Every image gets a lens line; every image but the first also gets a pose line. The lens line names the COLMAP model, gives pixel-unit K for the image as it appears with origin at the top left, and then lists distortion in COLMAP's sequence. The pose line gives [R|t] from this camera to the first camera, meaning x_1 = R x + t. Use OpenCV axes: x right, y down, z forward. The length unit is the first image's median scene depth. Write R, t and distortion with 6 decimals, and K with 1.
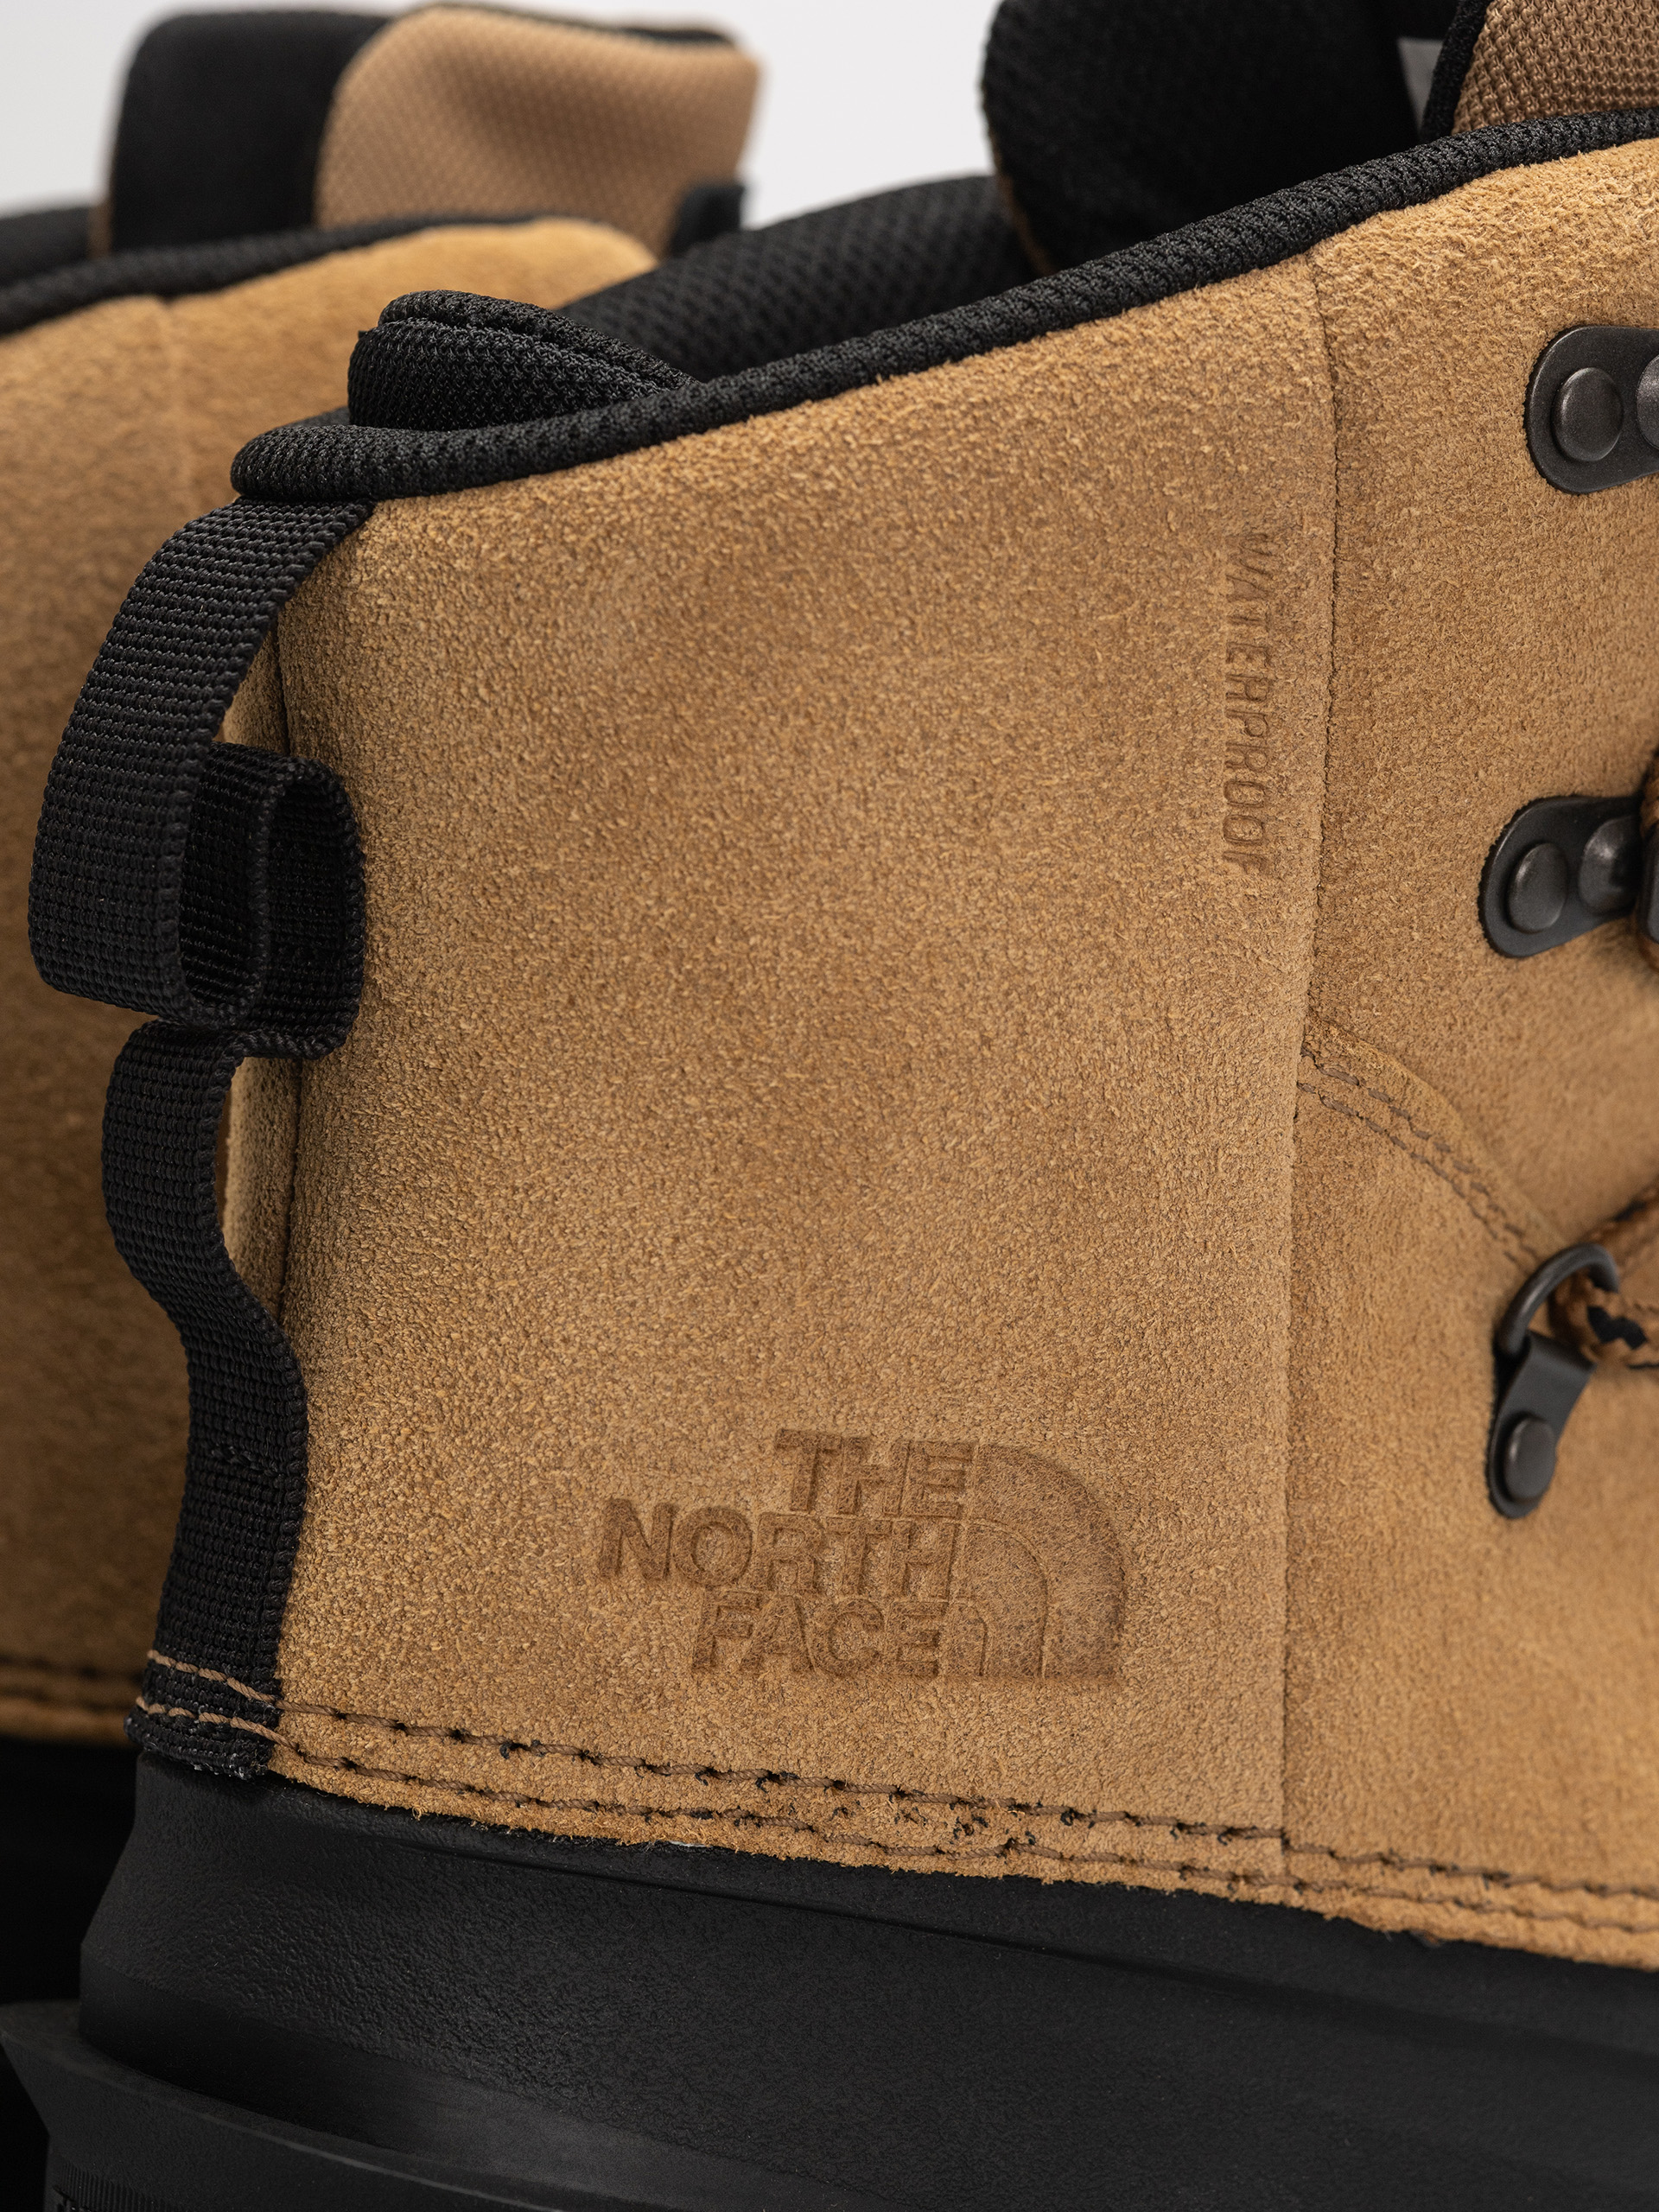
lens RADIAL K [[6541.7, 0, 864.0], [0, 6541.7, 1274.2], [0, 0, 1]] dist [0.119521, 0.000000]
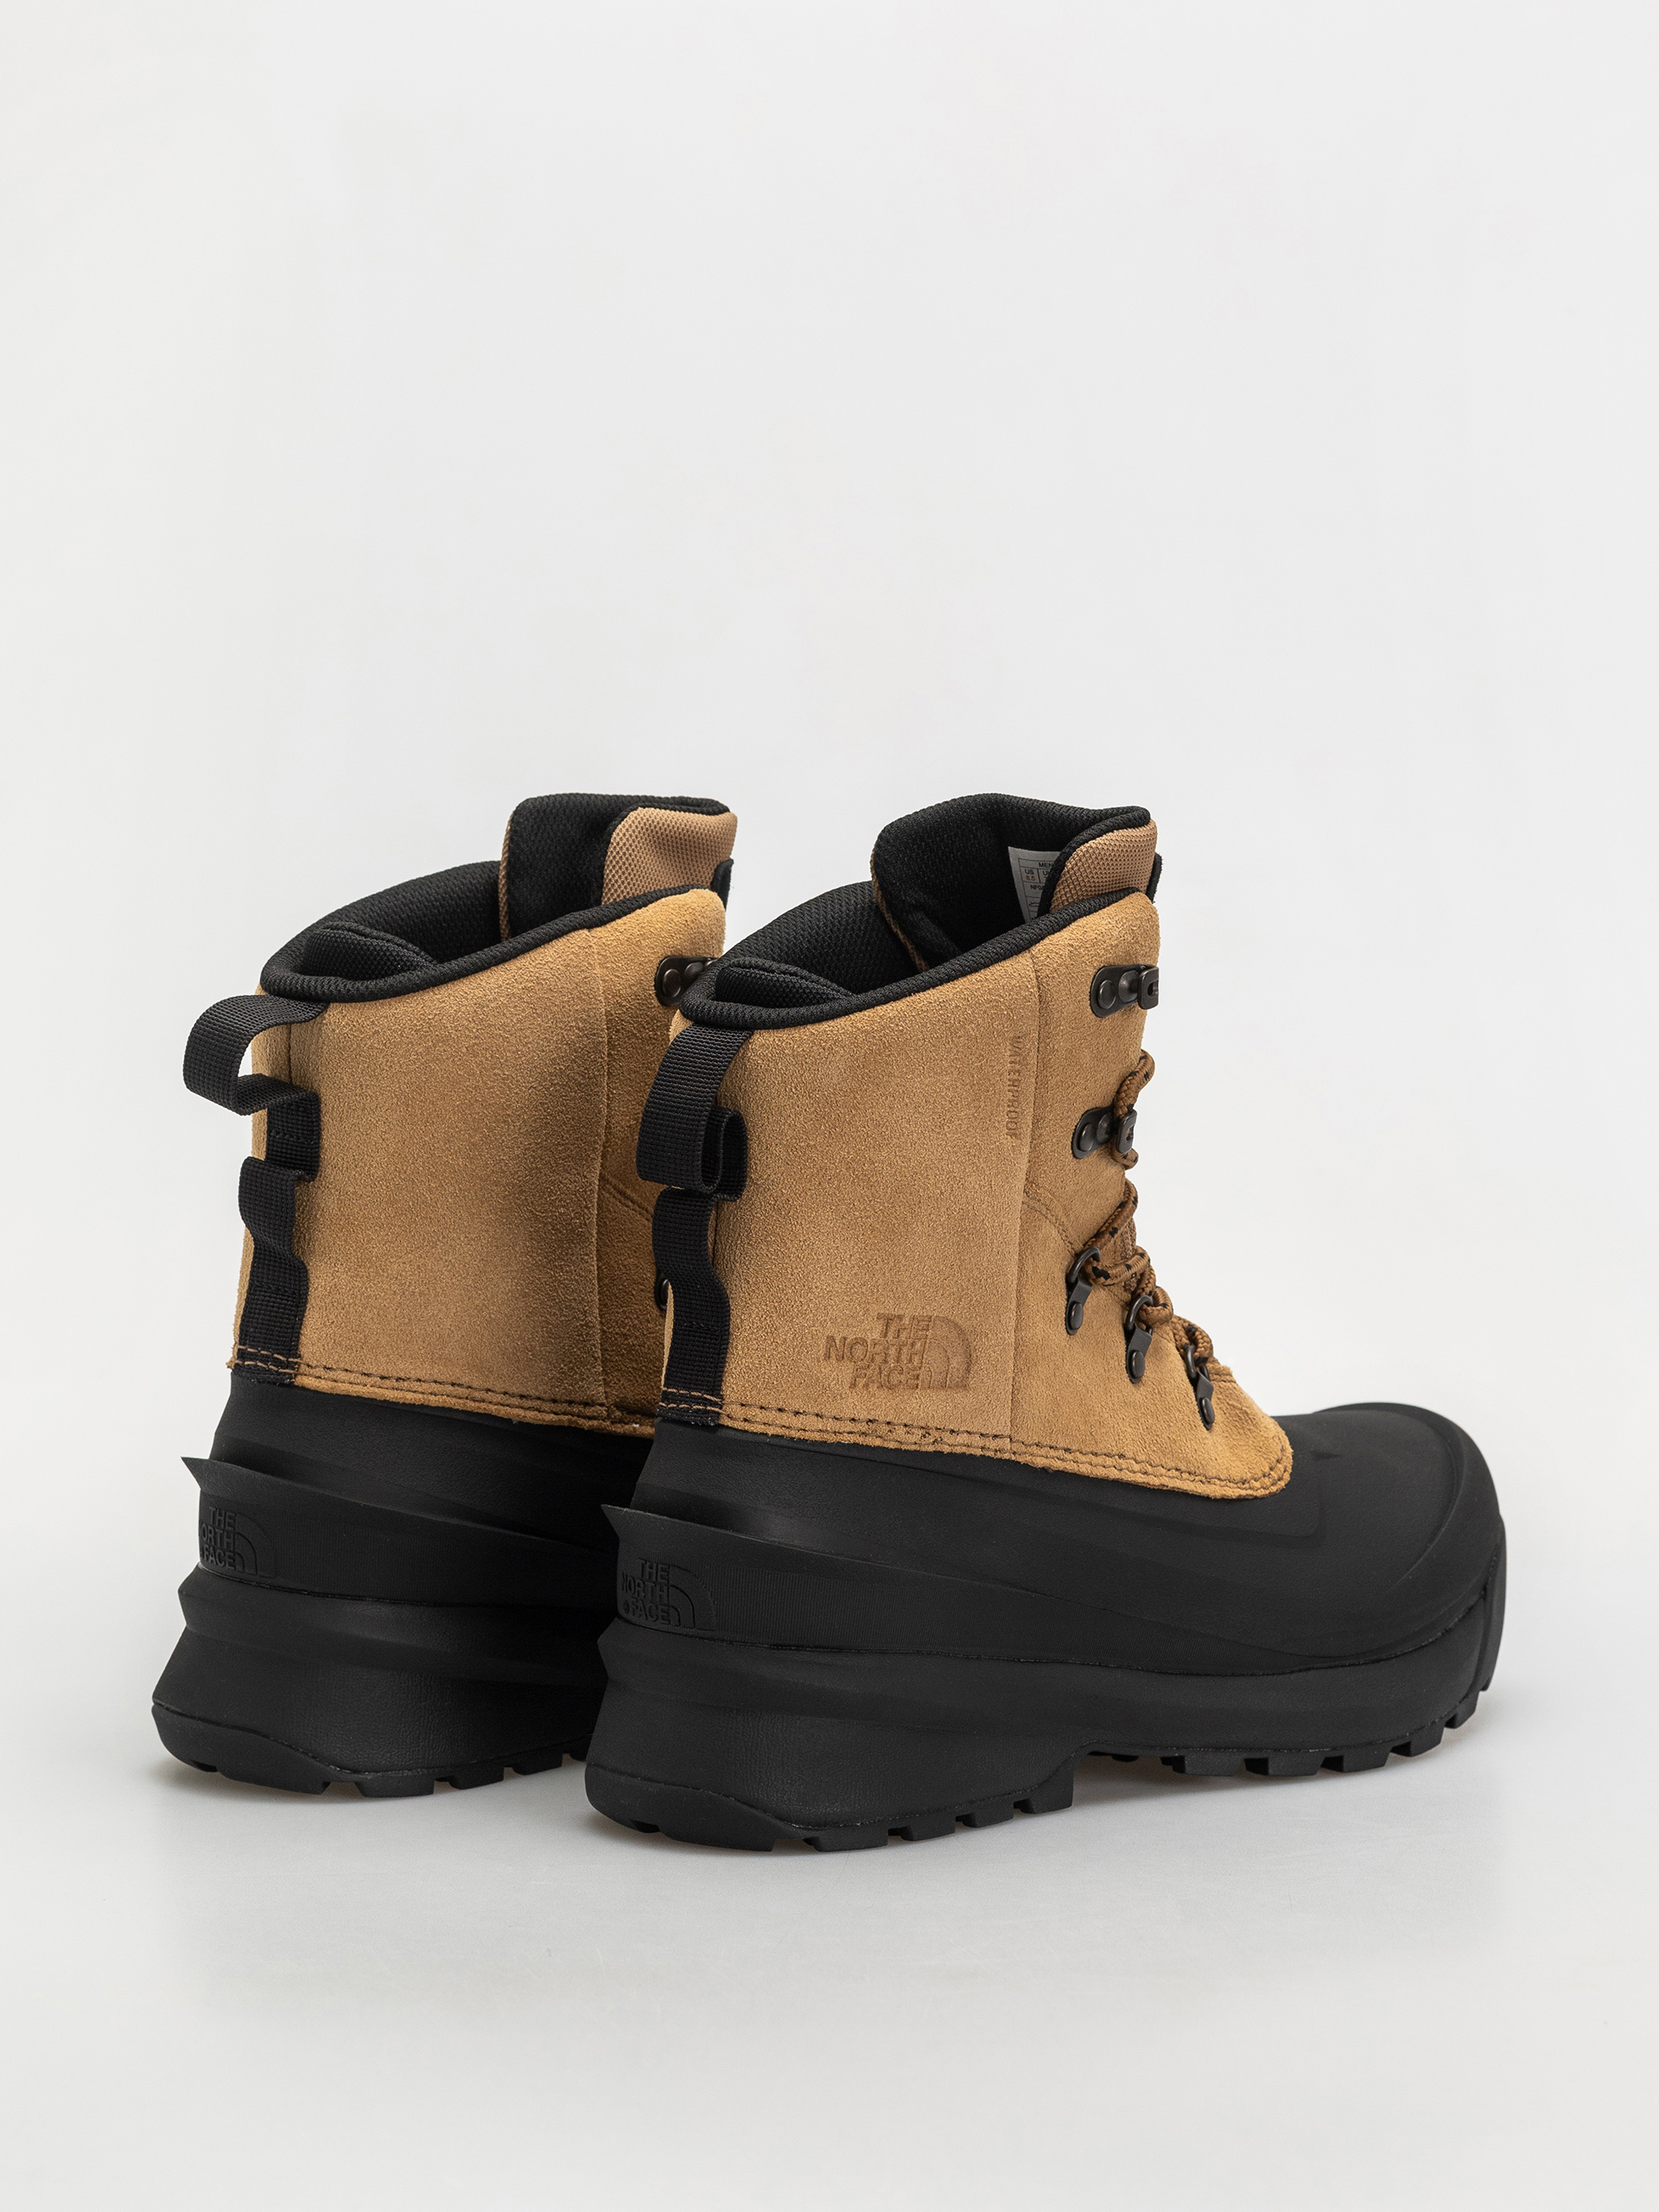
lens RADIAL K [[6541.7, 0, 819.3], [0, 6541.7, 1122.3], [0, 0, 1]] dist [0.119521, 0.000000]
pose [[0.972758, -0.016673, 0.231225, -0.782036], [0.015906, 0.999860, 0.005180, -0.087202], [-0.231279, -0.001361, 0.972887, -2.128577]]
